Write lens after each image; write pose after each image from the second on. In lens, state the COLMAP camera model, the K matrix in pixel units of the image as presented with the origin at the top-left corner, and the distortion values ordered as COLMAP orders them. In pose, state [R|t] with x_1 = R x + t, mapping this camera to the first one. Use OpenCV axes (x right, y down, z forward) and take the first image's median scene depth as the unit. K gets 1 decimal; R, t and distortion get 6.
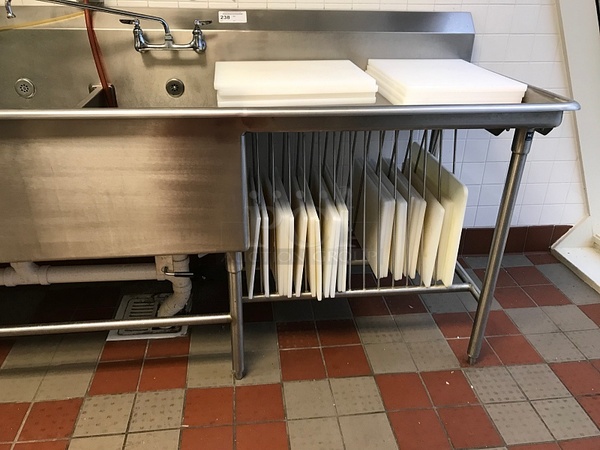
lens RADIAL K [[471.7, 0, 300.4], [0, 471.7, 209.8], [0, 0, 1]] dist [-0.001994, -0.004880]
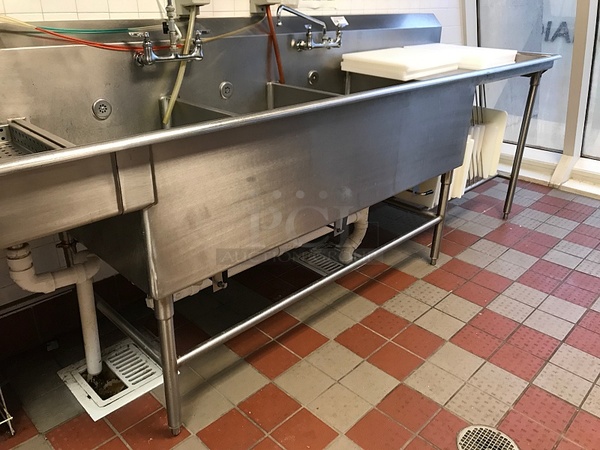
lens RADIAL K [[496.5, 0, 300.2], [0, 496.5, 222.4], [0, 0, 1]] dist [0.014260, -0.004791]
pose [[0.778710, -0.262003, 0.570058, -1.256434], [0.270197, 0.960096, 0.072174, 0.009058], [-0.566220, 0.097825, 0.818428, -0.040849]]
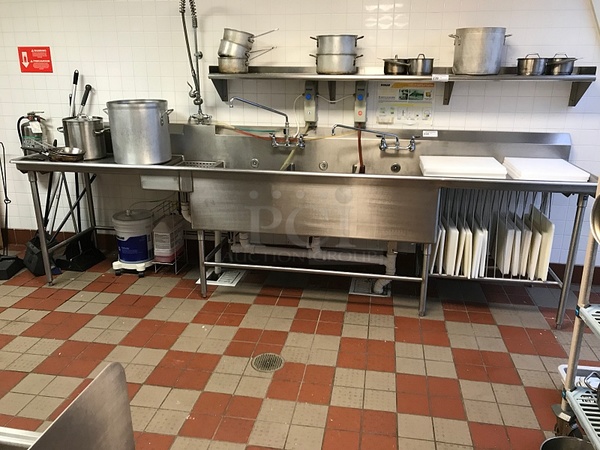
lens RADIAL K [[496.5, 0, 300.2], [0, 496.5, 222.4], [0, 0, 1]] dist [0.014260, -0.004791]
pose [[0.959807, 0.074957, -0.270466, -0.083377], [-0.117829, 0.982255, -0.145918, 0.328539], [0.254729, 0.171922, 0.951607, -1.082342]]
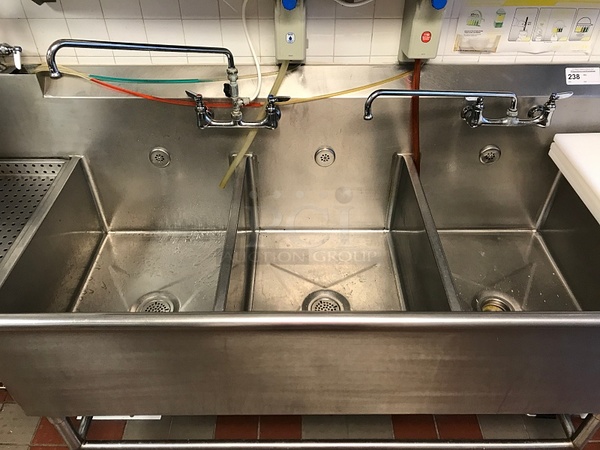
lens RADIAL K [[496.5, 0, 300.2], [0, 496.5, 222.4], [0, 0, 1]] dist [0.014260, -0.004791]
pose [[0.993376, 0.063012, -0.096096, -0.560710], [-0.039128, 0.971756, 0.232722, -0.371423], [0.108047, -0.227420, 0.967784, 0.081146]]
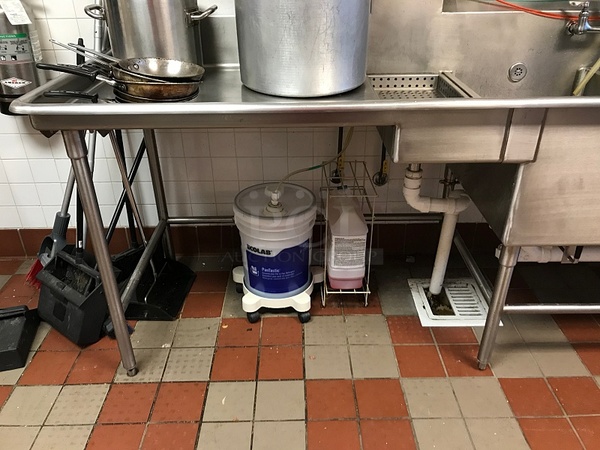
lens RADIAL K [[496.5, 0, 300.2], [0, 496.5, 222.4], [0, 0, 1]] dist [0.014260, -0.004791]
pose [[0.994277, 0.031010, -0.102237, -1.289534], [-0.026388, 0.998581, 0.046255, 0.047013], [0.103526, -0.043293, 0.993684, -0.171775]]
